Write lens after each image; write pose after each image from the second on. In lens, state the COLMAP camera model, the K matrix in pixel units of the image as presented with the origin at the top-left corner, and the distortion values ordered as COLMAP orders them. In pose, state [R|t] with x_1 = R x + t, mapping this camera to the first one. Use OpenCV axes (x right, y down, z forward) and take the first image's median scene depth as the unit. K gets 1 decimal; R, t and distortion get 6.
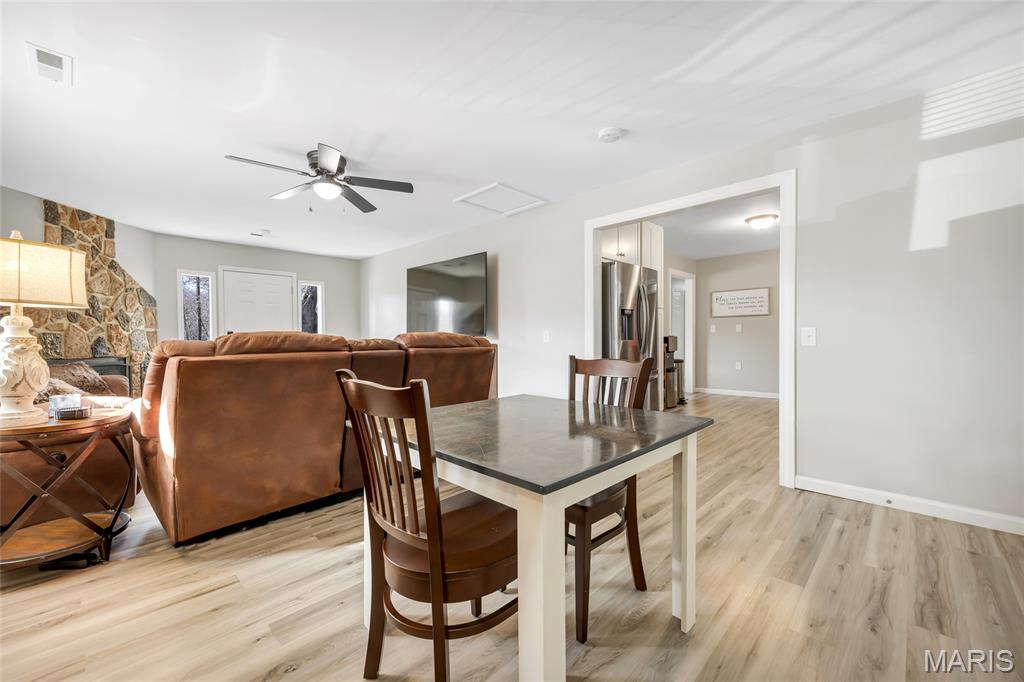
lens RADIAL K [[409.7, 0, 527.9], [0, 409.7, 350.8], [0, 0, 1]] dist [-0.000338, -0.000121]
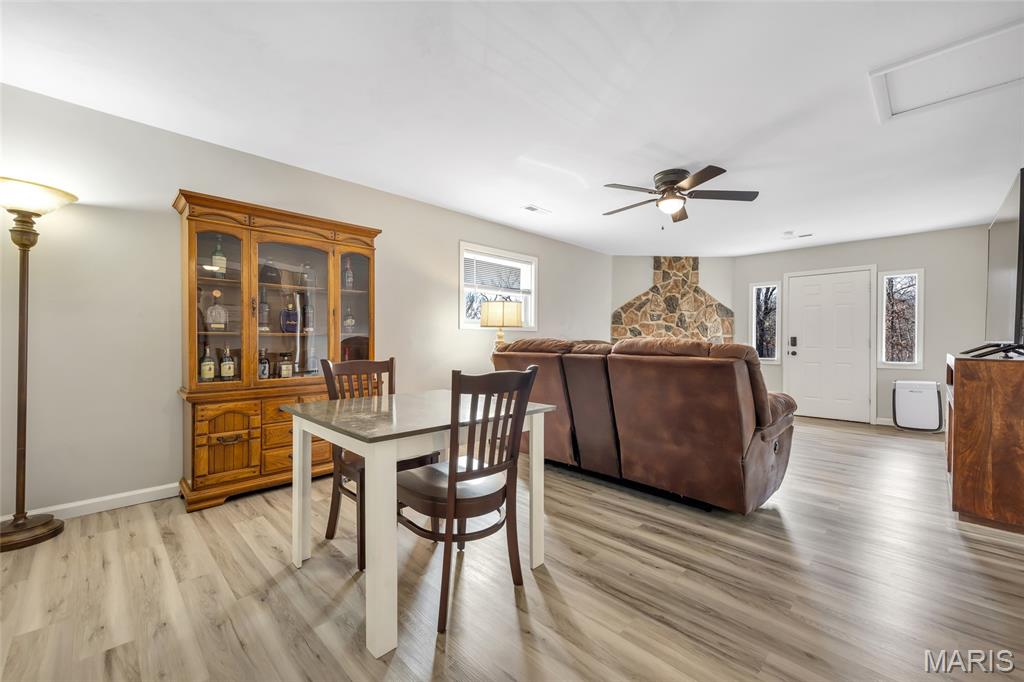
lens RADIAL K [[412.1, 0, 511.5], [0, 412.1, 333.4], [0, 0, 1]] dist [0.003707, 0.000435]
pose [[-0.019415, -0.011283, -0.999748, 0.393567], [-0.035727, 0.999306, -0.010584, -0.025660], [0.999173, 0.035513, -0.019805, 0.423336]]
